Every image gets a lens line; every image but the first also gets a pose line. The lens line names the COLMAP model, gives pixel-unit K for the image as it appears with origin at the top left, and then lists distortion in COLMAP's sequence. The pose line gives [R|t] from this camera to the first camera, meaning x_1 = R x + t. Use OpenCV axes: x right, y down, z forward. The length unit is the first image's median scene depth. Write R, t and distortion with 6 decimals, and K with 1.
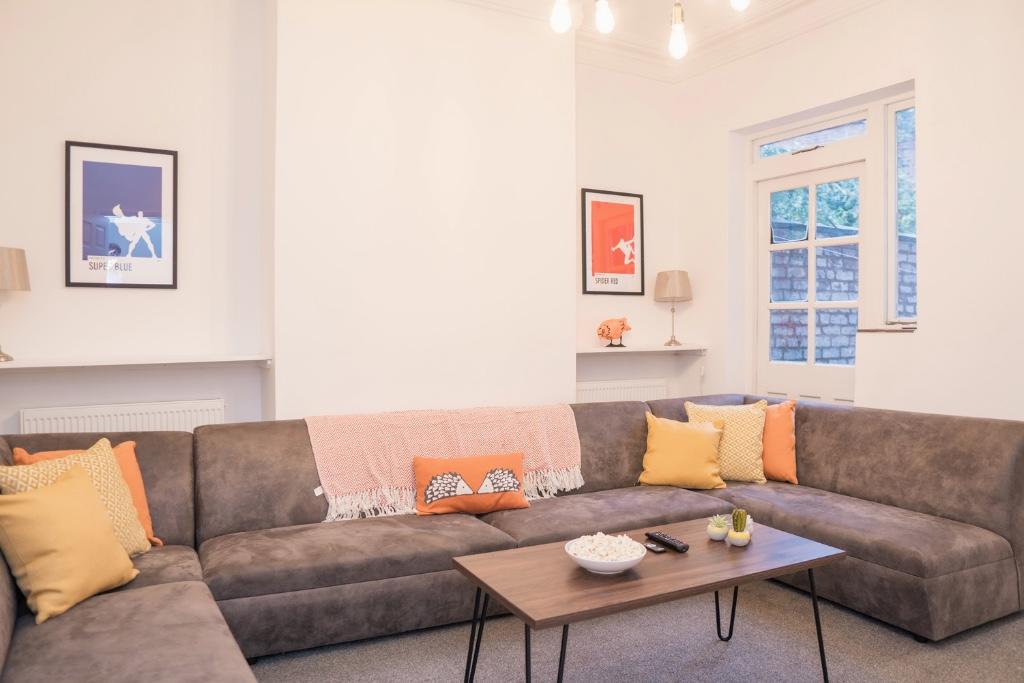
lens RADIAL K [[727.5, 0, 508.5], [0, 727.5, 346.0], [0, 0, 1]] dist [-0.074401, 0.043104]
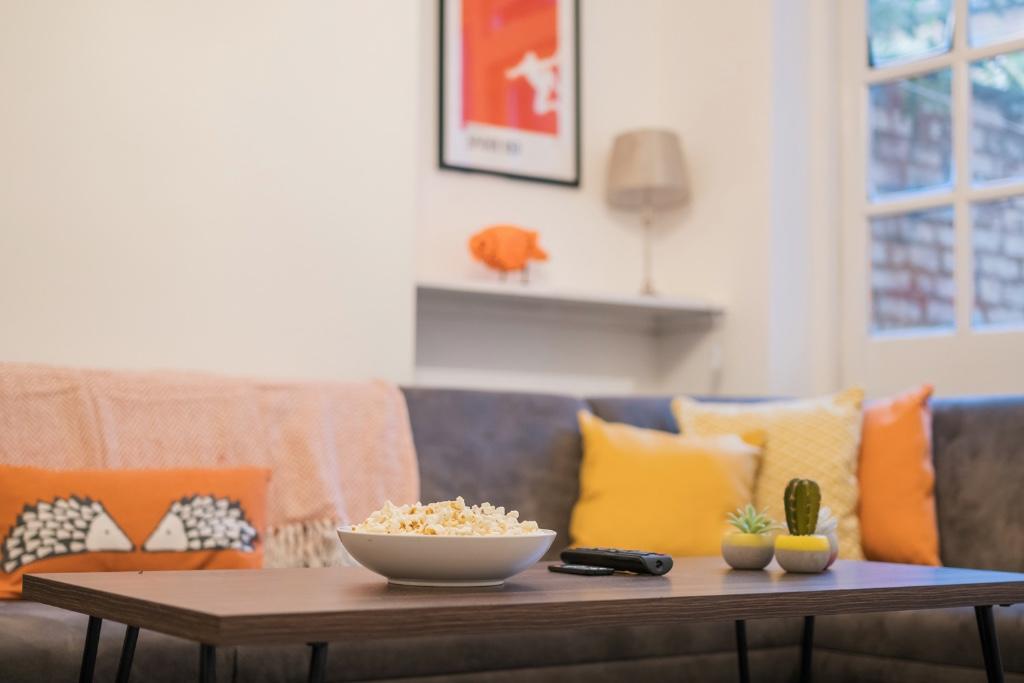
lens RADIAL K [[1611.0, 0, 510.8], [0, 1611.0, 338.0], [0, 0, 1]] dist [0.011553, 0.000000]
pose [[0.991543, 0.022628, 0.127787, 0.033202], [-0.008085, 0.993539, -0.113201, 0.159850], [-0.129523, 0.111211, 0.985320, 0.098491]]
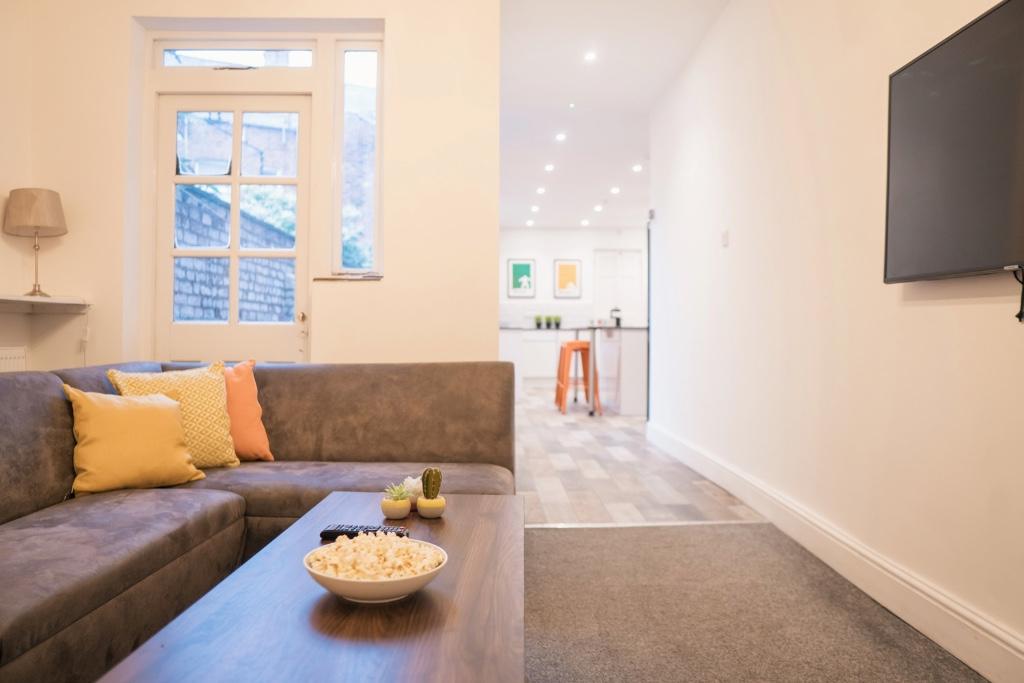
lens RADIAL K [[727.5, 0, 511.3], [0, 727.5, 337.4], [0, 0, 1]] dist [-0.074401, 0.043104]
pose [[0.474553, 0.003709, 0.880219, -0.186080], [0.018301, 0.999733, -0.014079, 0.067534], [-0.880037, 0.022790, 0.474359, 0.362200]]
